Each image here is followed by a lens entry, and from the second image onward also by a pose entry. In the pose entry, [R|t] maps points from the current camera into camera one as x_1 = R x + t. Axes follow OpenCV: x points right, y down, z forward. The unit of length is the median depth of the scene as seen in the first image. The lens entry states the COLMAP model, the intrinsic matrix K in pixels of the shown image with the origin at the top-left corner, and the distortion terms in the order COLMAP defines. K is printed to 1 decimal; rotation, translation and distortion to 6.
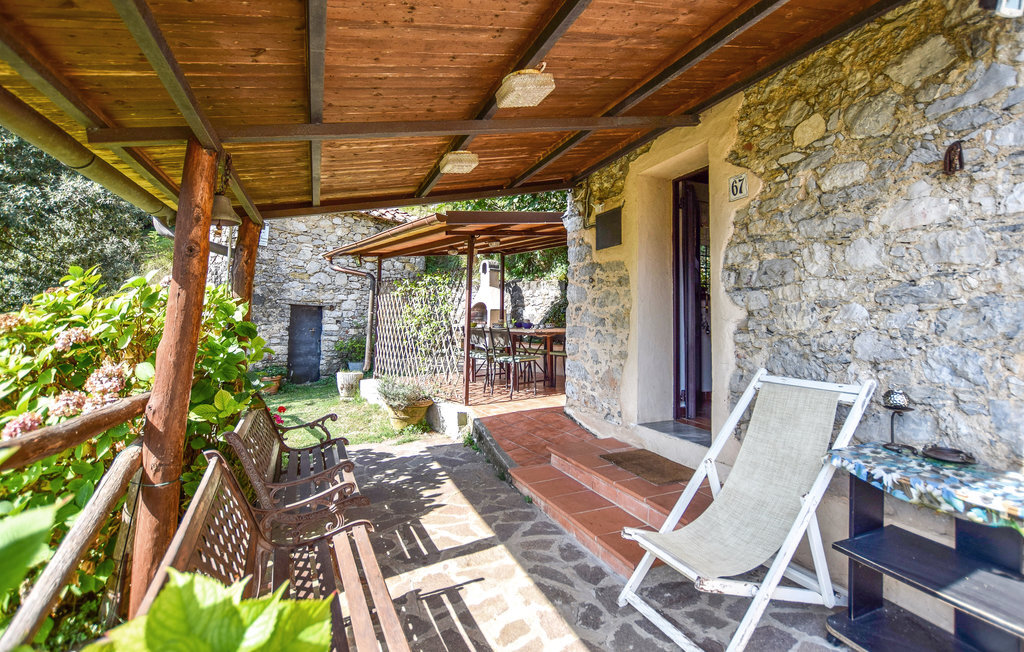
lens RADIAL K [[483.4, 0, 513.0], [0, 483.4, 281.1], [0, 0, 1]] dist [-0.000795, -0.000036]
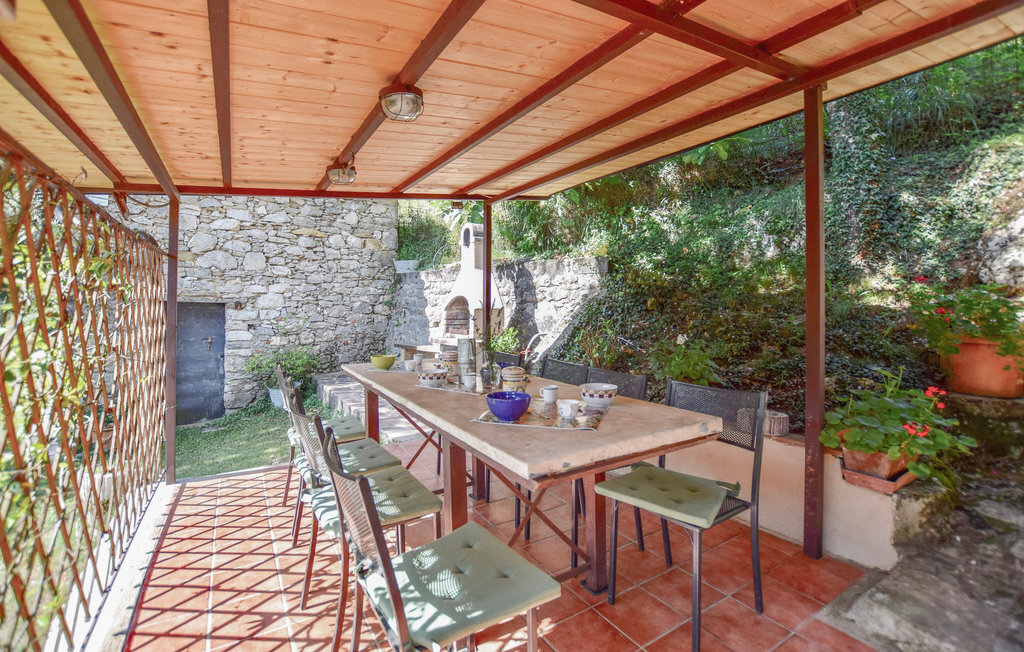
lens RADIAL K [[454.7, 0, 506.0], [0, 454.7, 305.5], [0, 0, 1]] dist [-0.002284, -0.000139]
pose [[0.997313, -0.004385, -0.073129, 0.028172], [0.009872, 0.997146, 0.074849, 0.014267], [0.072592, -0.075370, 0.994510, 0.455256]]
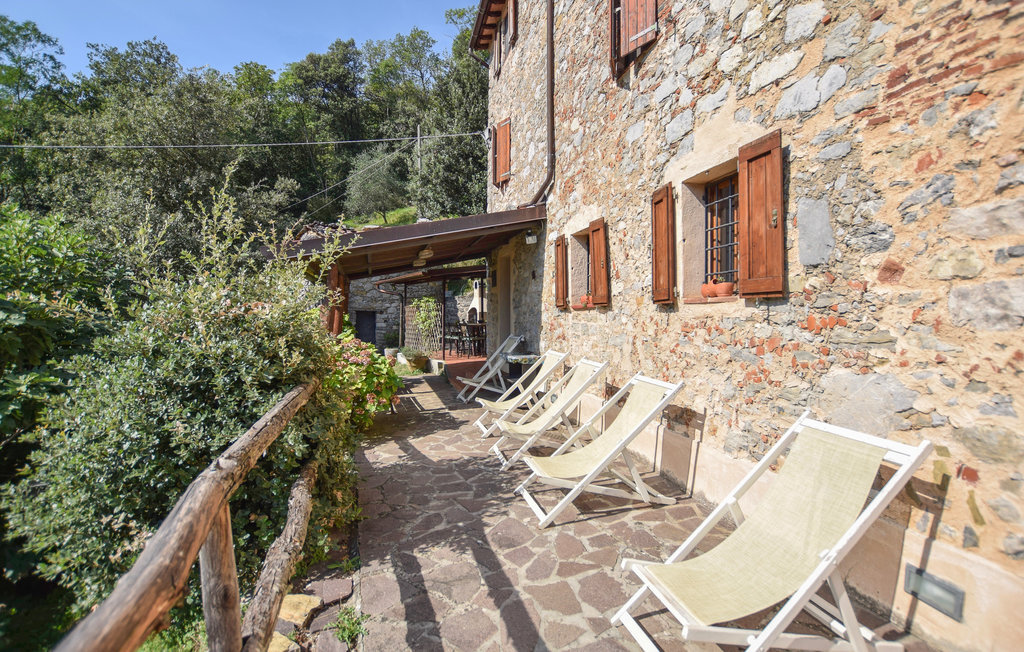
lens RADIAL K [[454.7, 0, 506.0], [0, 454.7, 305.5], [0, 0, 1]] dist [-0.002284, -0.000139]
pose [[0.995174, -0.017610, -0.096533, 0.178741], [0.022690, 0.998400, 0.051785, -0.035723], [0.095466, -0.053725, 0.993982, -0.445893]]
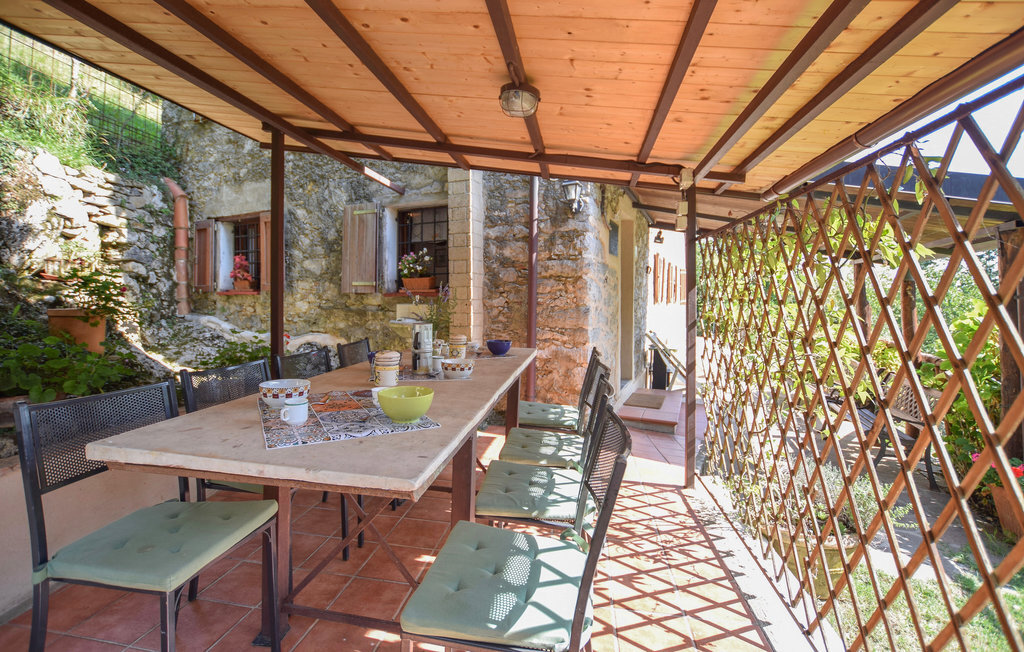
lens RADIAL K [[454.7, 0, 506.0], [0, 454.7, 305.5], [0, 0, 1]] dist [-0.002284, -0.000139]
pose [[-0.705476, -0.026066, 0.708254, -0.151434], [-0.067707, 0.997232, -0.030741, 0.038704], [-0.705492, -0.069641, -0.705288, 0.755822]]
